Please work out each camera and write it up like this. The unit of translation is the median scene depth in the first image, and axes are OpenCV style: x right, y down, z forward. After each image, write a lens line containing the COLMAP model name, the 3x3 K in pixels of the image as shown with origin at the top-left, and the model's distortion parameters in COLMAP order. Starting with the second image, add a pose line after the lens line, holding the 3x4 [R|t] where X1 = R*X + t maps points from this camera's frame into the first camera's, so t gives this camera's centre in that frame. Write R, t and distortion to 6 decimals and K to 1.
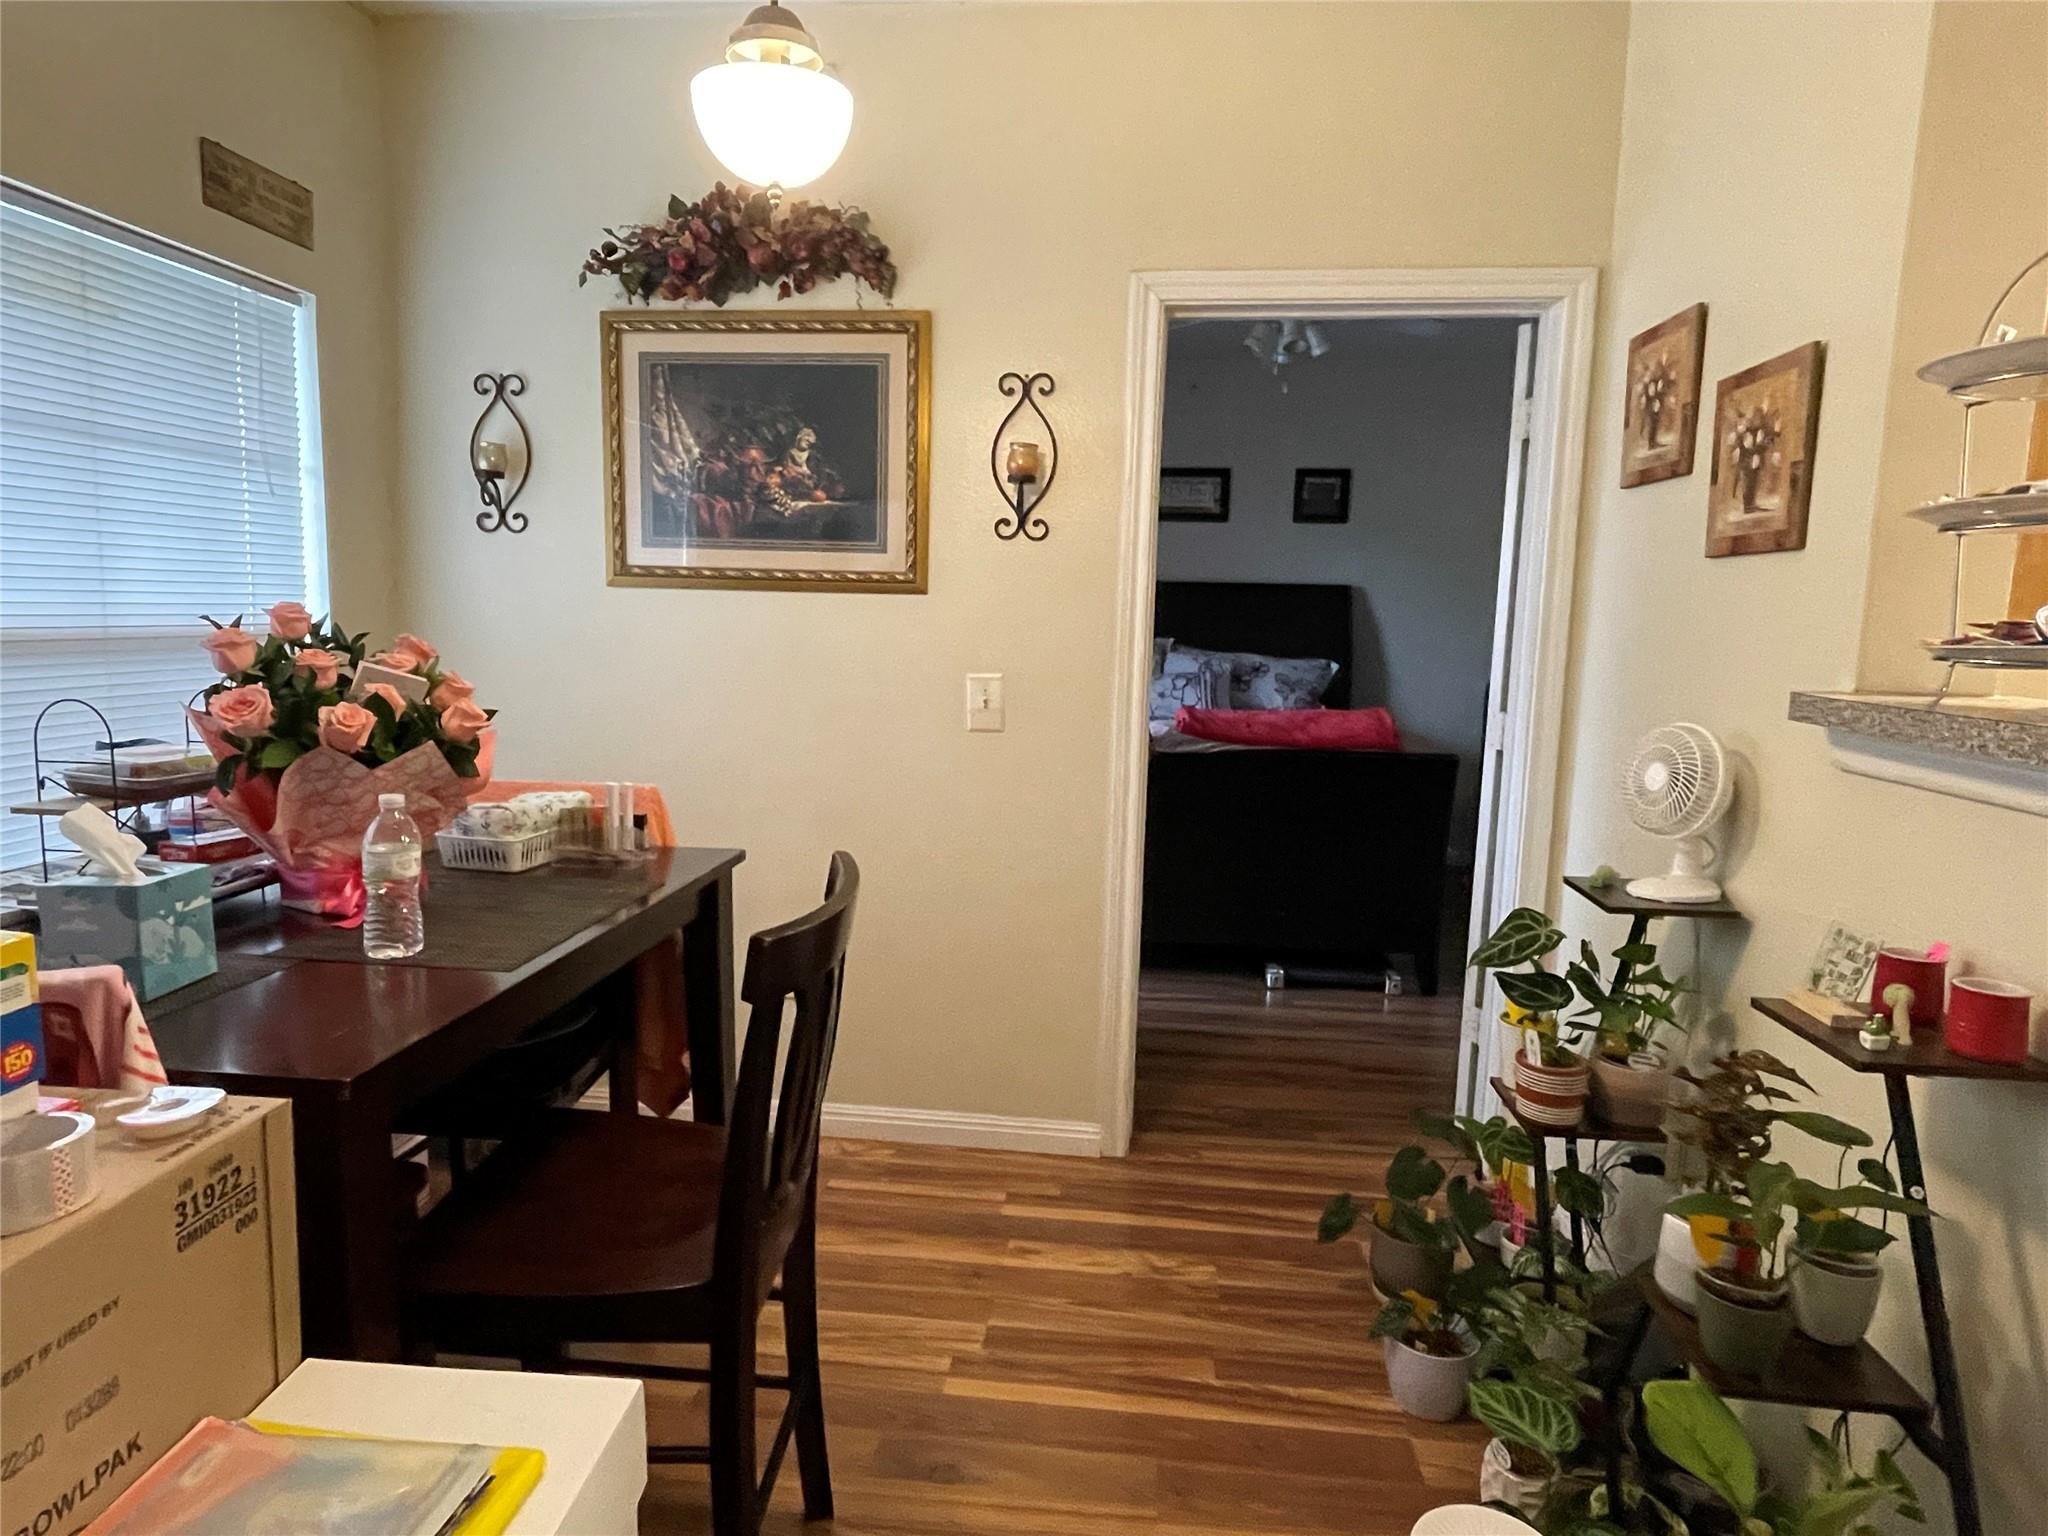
lens RADIAL K [[1167.2, 0, 1019.1], [0, 1167.2, 760.2], [0, 0, 1]] dist [-0.002371, 0.002211]
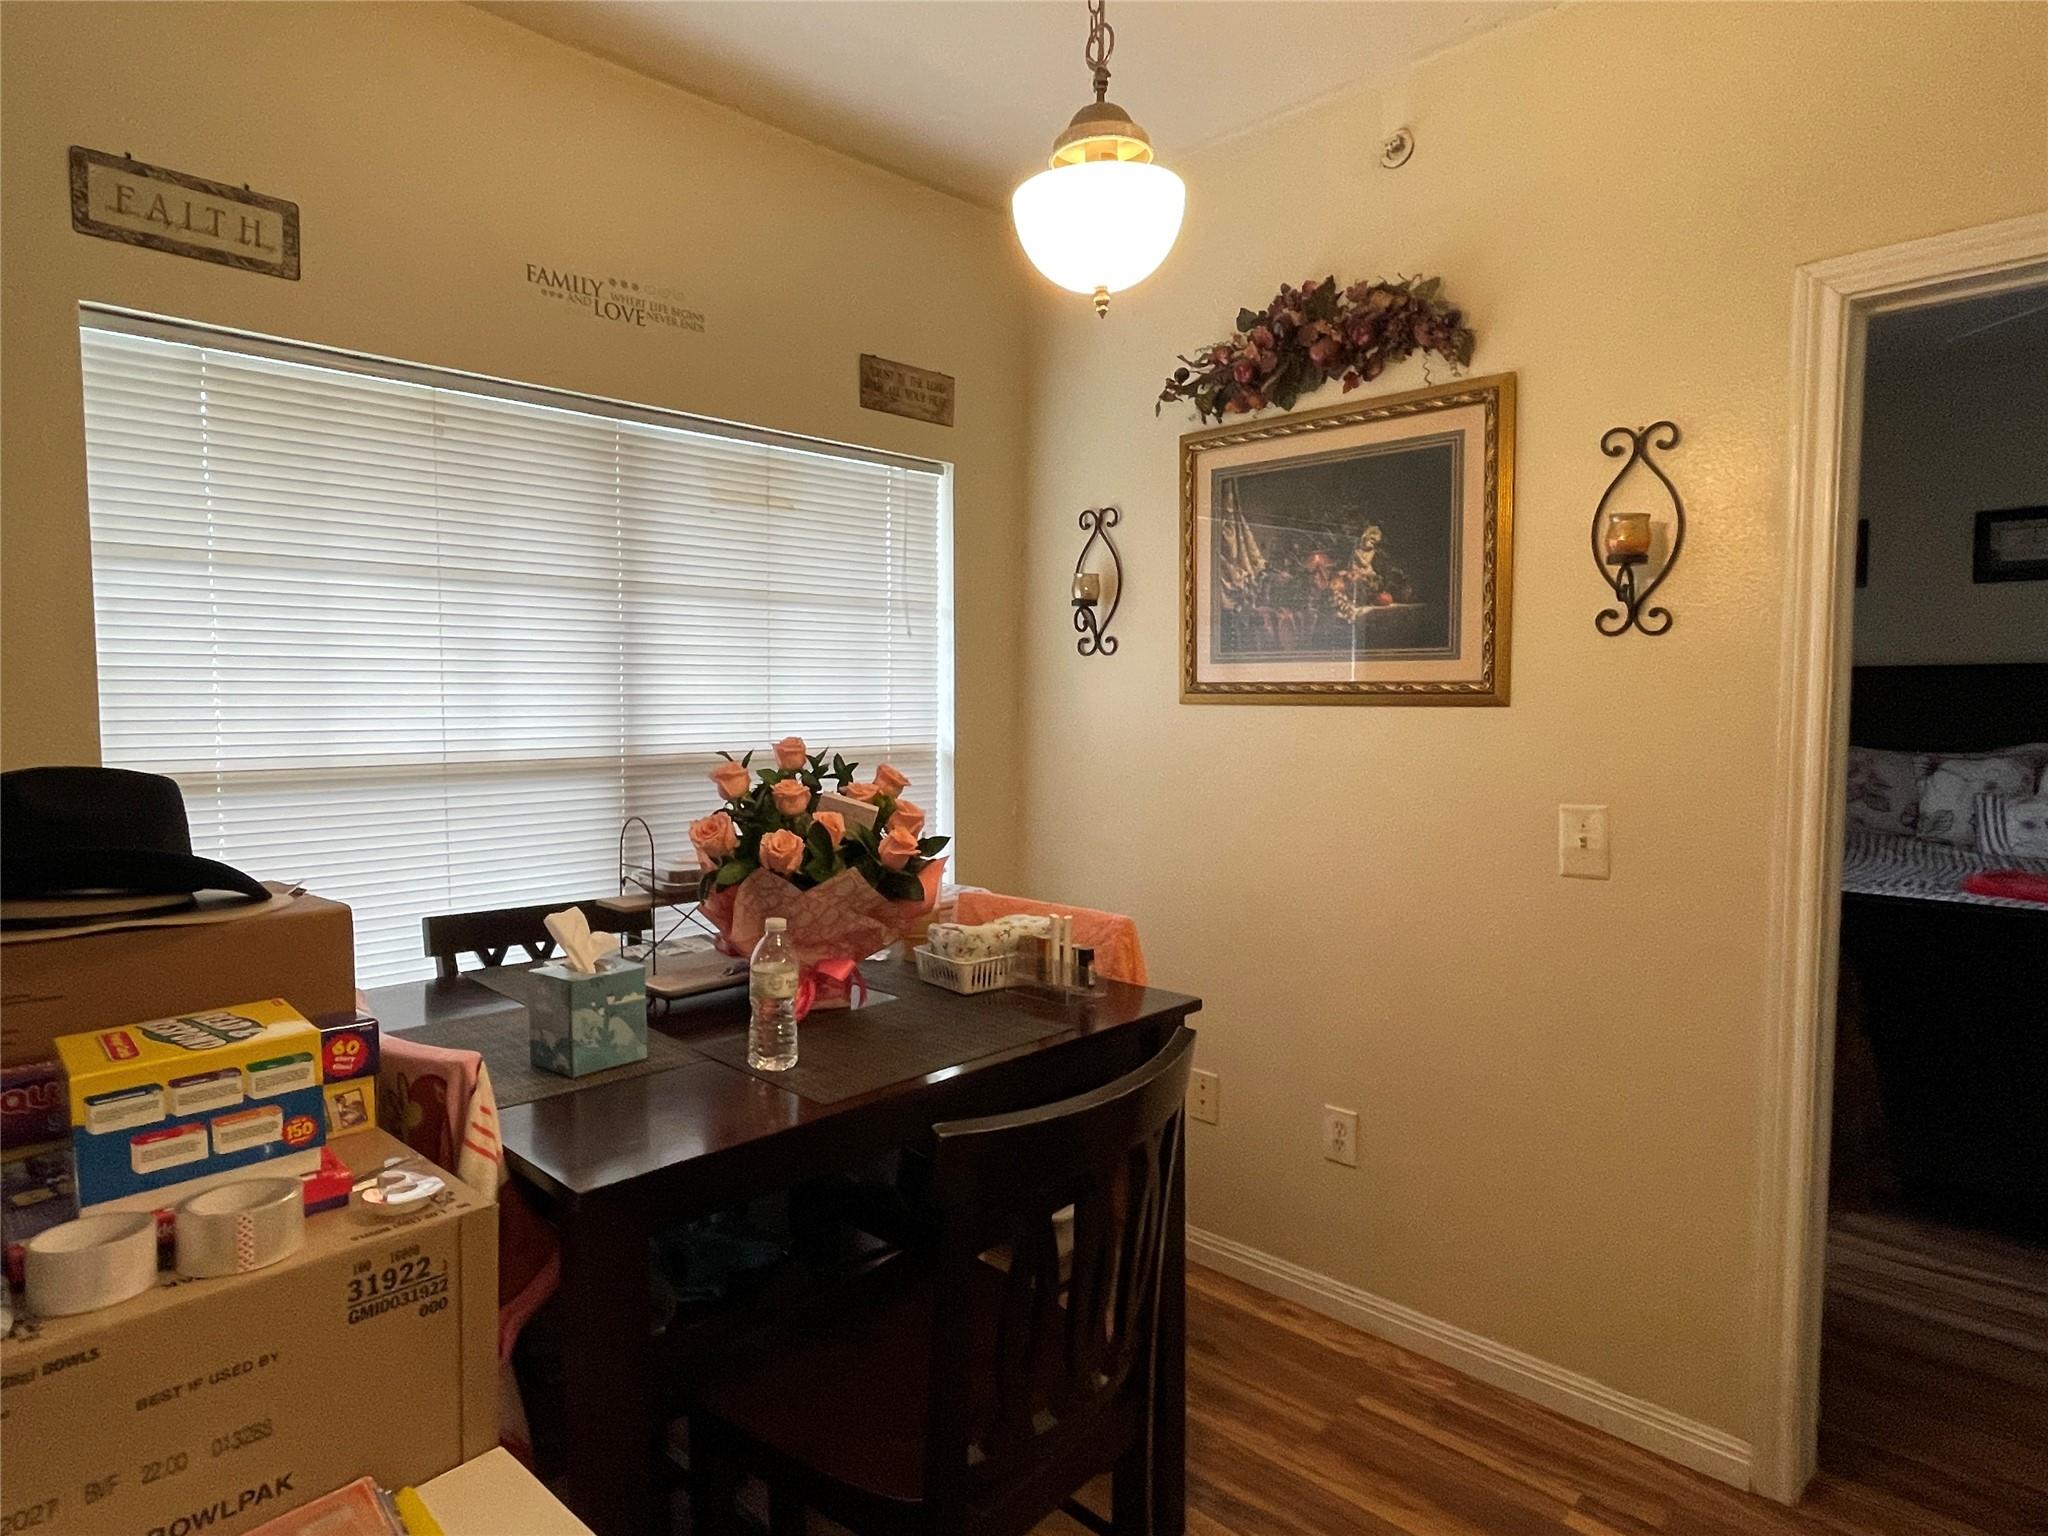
lens RADIAL K [[1167.2, 0, 1019.1], [0, 1167.2, 760.2], [0, 0, 1]] dist [-0.002371, 0.002211]
pose [[0.782244, 0.009296, -0.622902, 0.170517], [-0.059115, 0.996484, -0.059366, -0.035900], [0.620161, 0.083261, 0.780044, 0.148261]]
